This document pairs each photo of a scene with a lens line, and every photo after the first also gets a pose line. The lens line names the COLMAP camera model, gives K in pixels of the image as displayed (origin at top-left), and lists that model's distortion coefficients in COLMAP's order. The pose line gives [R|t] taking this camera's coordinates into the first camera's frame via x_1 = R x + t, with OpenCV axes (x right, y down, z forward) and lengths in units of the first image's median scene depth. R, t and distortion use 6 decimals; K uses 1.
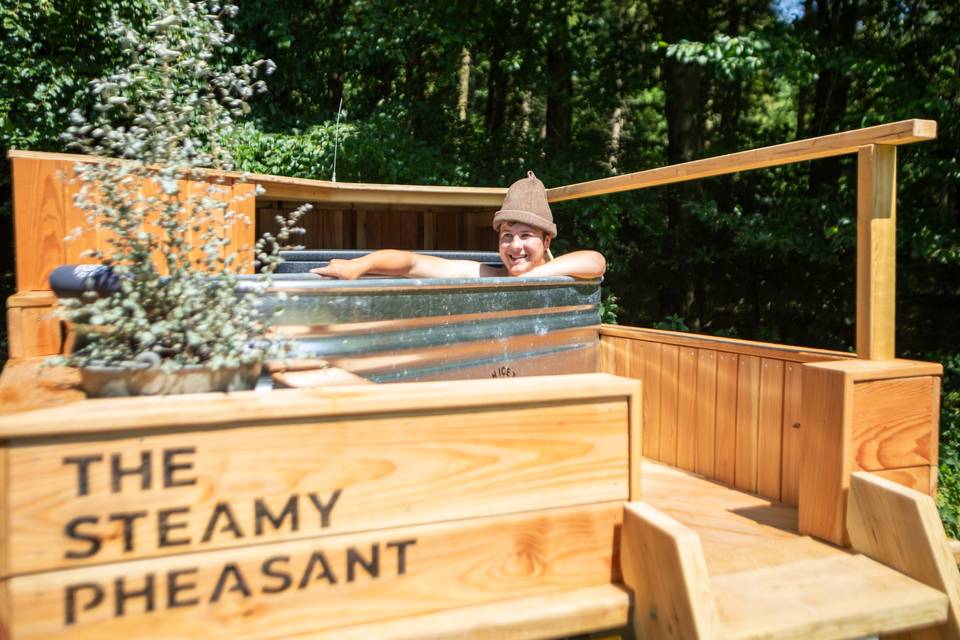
lens RADIAL K [[1027.9, 0, 499.5], [0, 1027.9, 328.0], [0, 0, 1]] dist [0.024778, 0.000000]
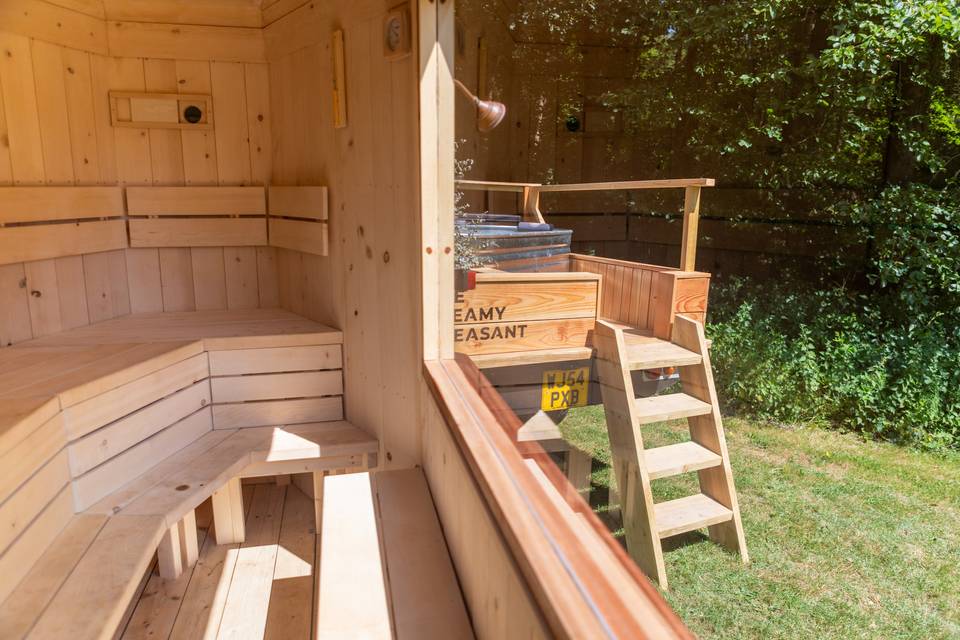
lens RADIAL K [[740.3, 0, 467.7], [0, 740.3, 345.7], [0, 0, 1]] dist [-0.014436, 0.014653]
pose [[0.998431, 0.028995, 0.047905, -0.340745], [-0.034889, 0.991264, 0.127195, -0.000773], [-0.043799, -0.128667, 0.990720, -1.069903]]
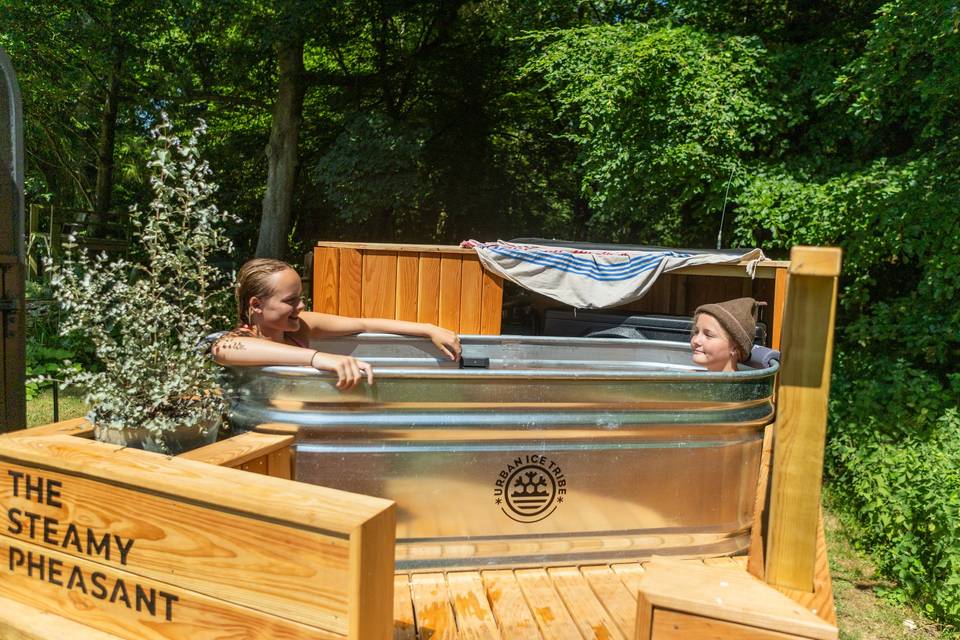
lens RADIAL K [[740.3, 0, 474.8], [0, 740.3, 313.0], [0, 0, 1]] dist [-0.014436, 0.014653]
pose [[0.641374, 0.094159, -0.761428, 0.770508], [-0.083490, 0.995113, 0.052730, -0.205944], [0.762672, 0.029752, 0.646101, 0.671157]]
